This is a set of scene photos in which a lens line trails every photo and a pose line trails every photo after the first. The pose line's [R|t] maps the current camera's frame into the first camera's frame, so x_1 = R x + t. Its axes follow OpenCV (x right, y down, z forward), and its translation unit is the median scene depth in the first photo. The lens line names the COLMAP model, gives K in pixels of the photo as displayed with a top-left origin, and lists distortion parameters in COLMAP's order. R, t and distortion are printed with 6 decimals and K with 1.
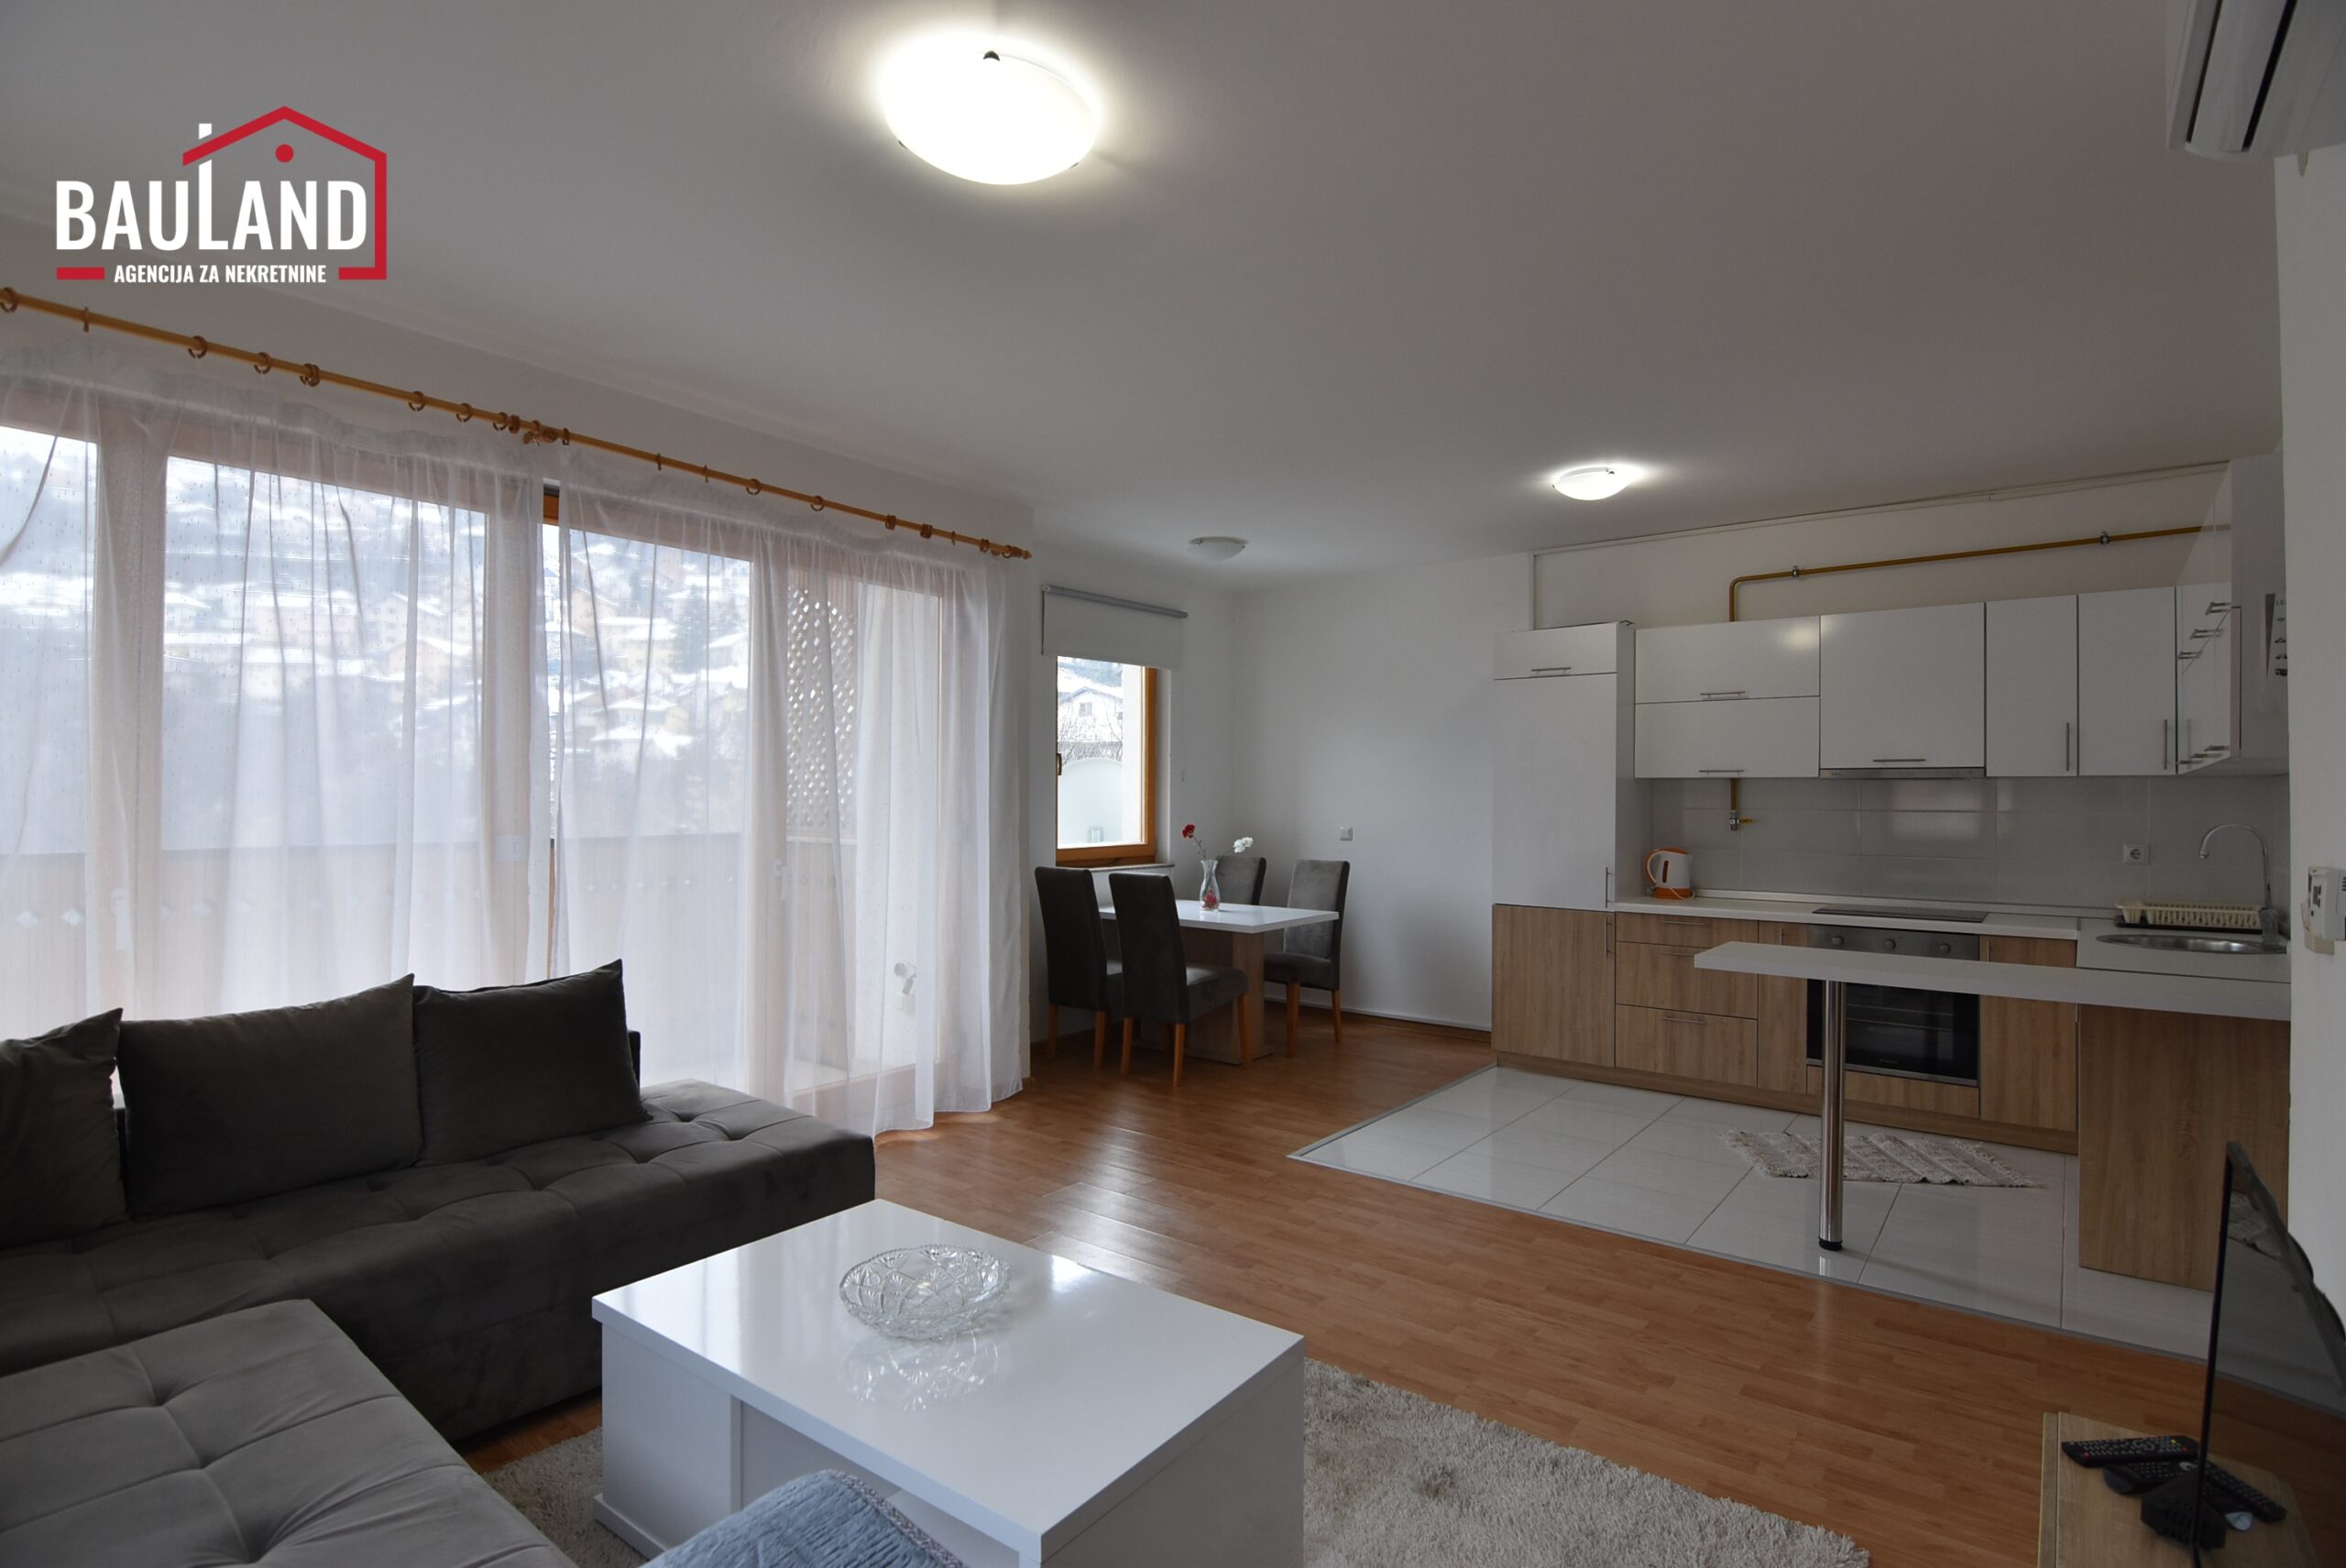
lens RADIAL K [[1128.7, 0, 1167.6], [0, 1128.7, 793.4], [0, 0, 1]] dist [-0.003090, -0.017743]
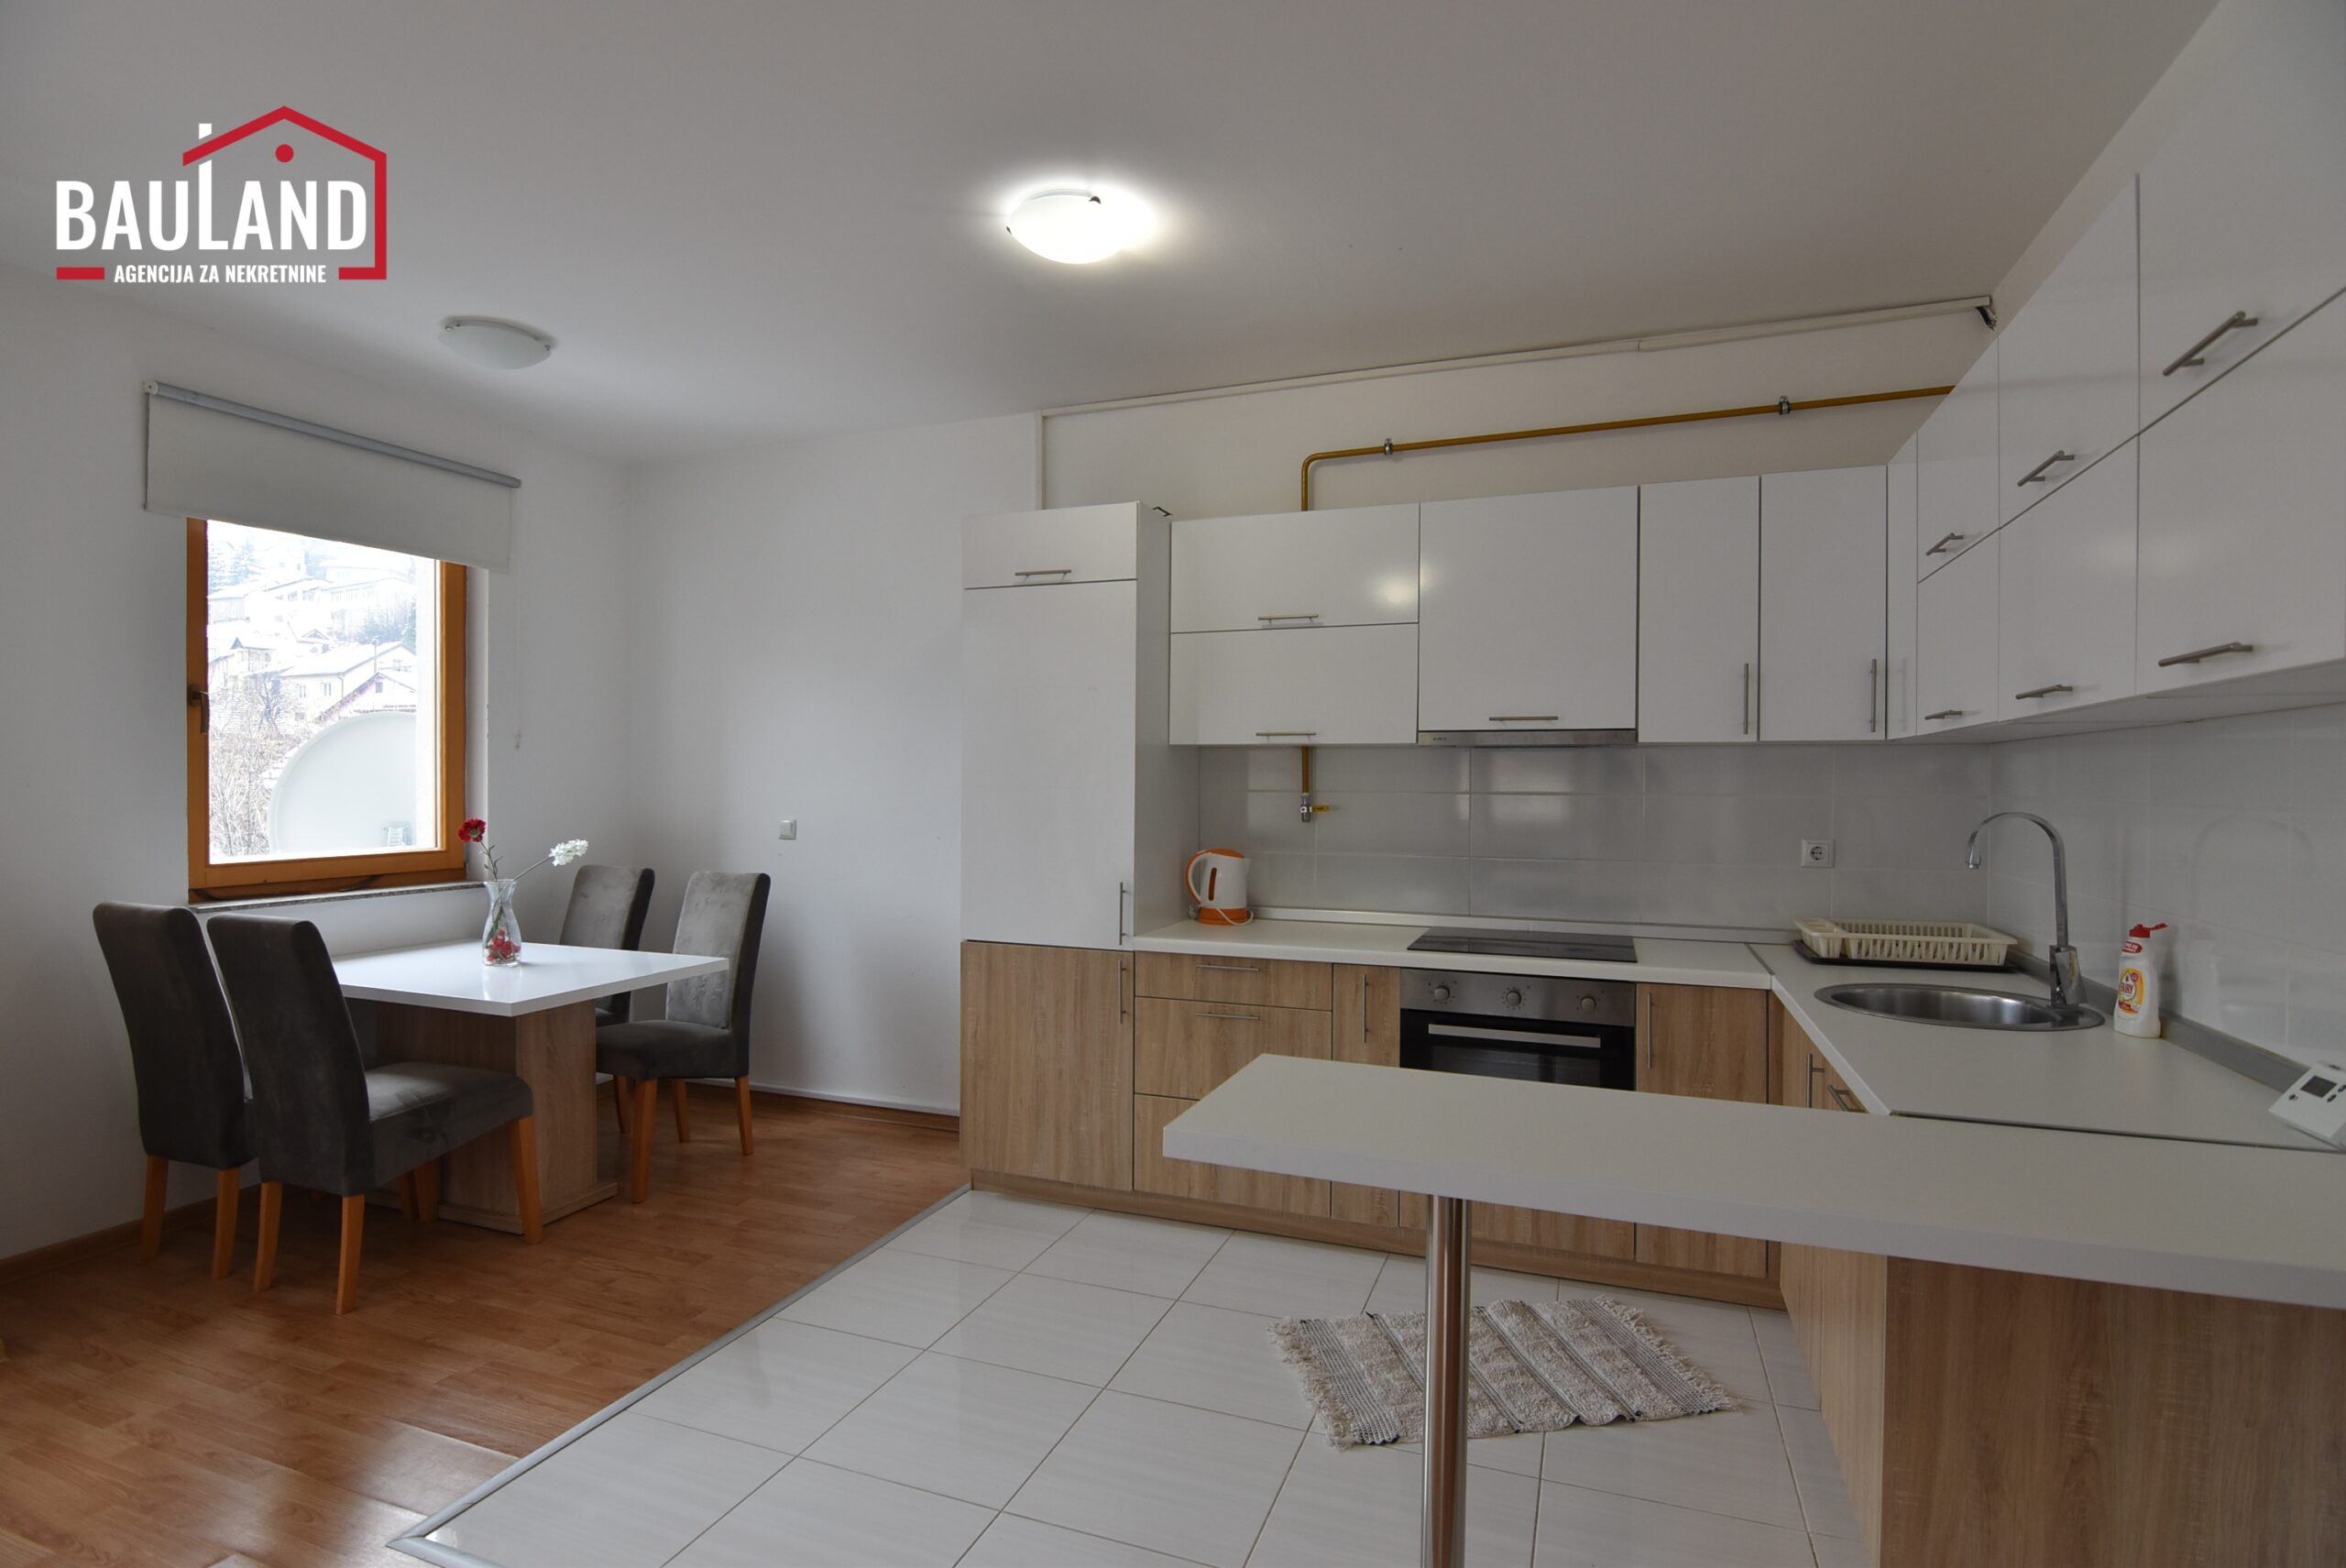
lens RADIAL K [[1136.1, 0, 1171.7], [0, 1136.1, 792.9], [0, 0, 1]] dist [-0.003614, -0.012263]
pose [[0.951202, -0.002997, 0.308555, 0.216769], [-0.001517, 0.999895, 0.014388, 0.005229], [-0.308565, -0.014154, 0.951098, 0.376042]]
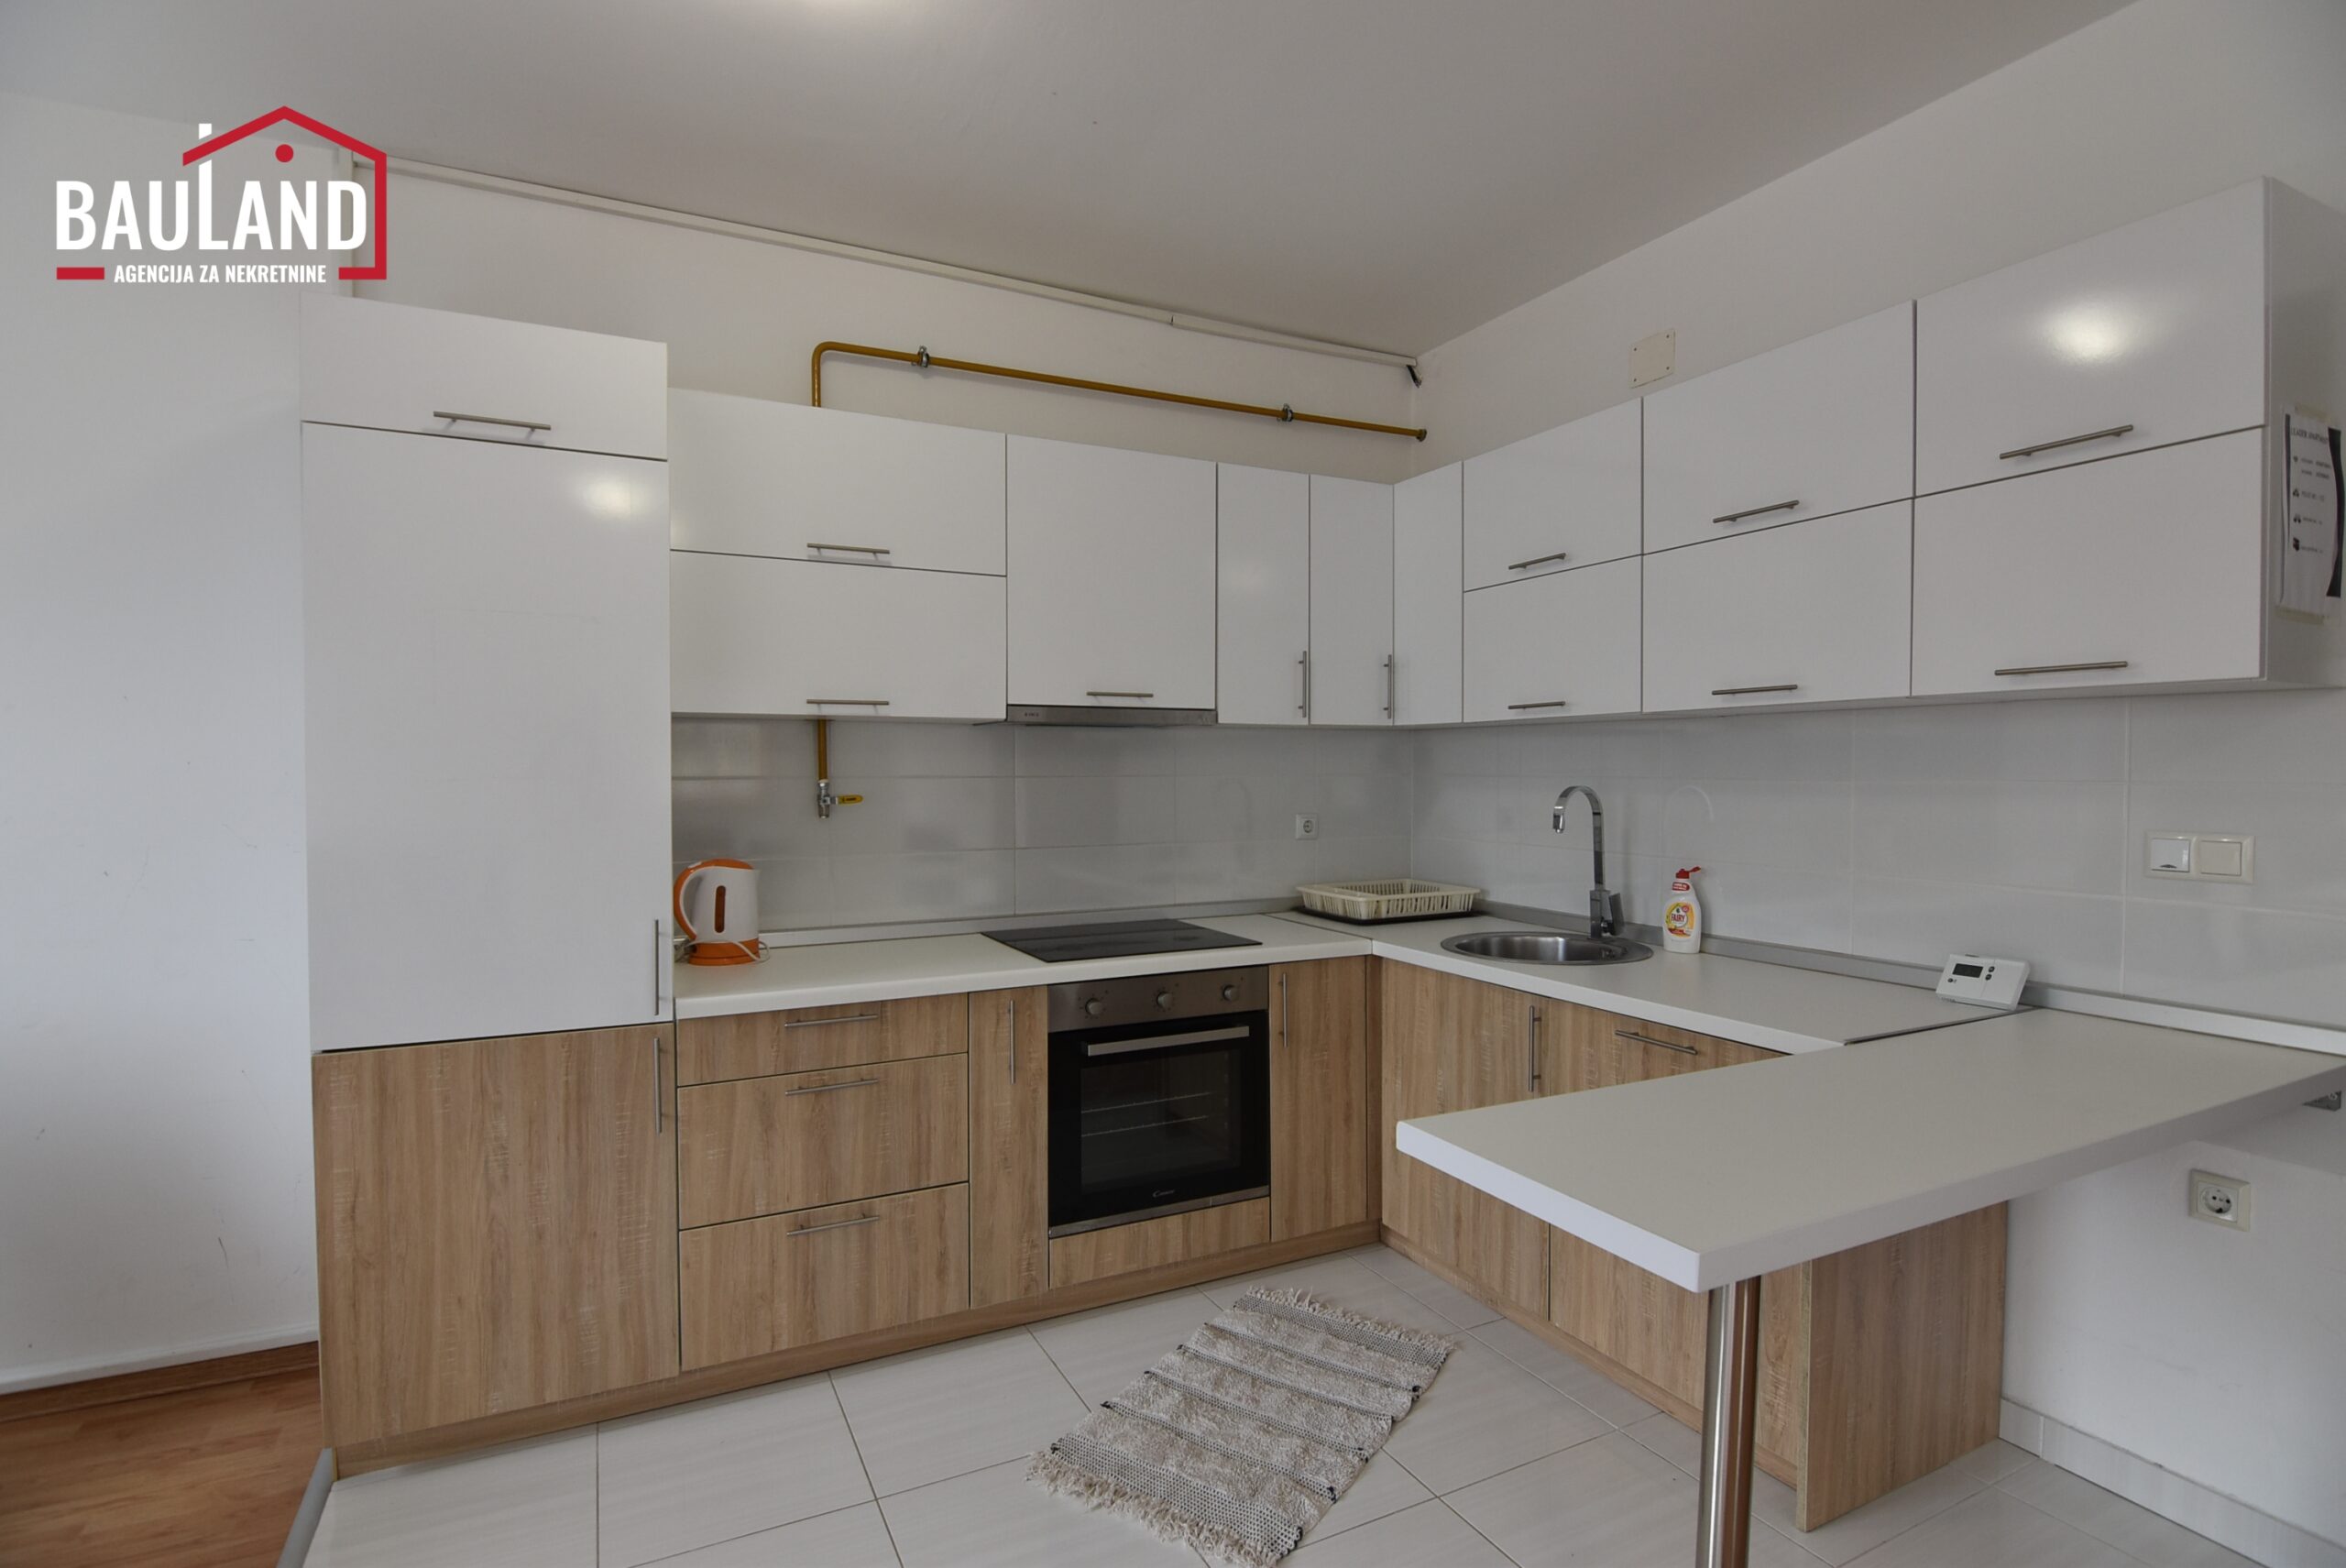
lens RADIAL K [[1136.1, 0, 1171.7], [0, 1136.1, 792.9], [0, 0, 1]] dist [-0.003614, -0.012263]
pose [[0.413540, -0.027602, 0.910067, 0.083672], [0.000211, 0.999543, 0.030220, 0.005287], [-0.910486, -0.012305, 0.413357, 0.646690]]
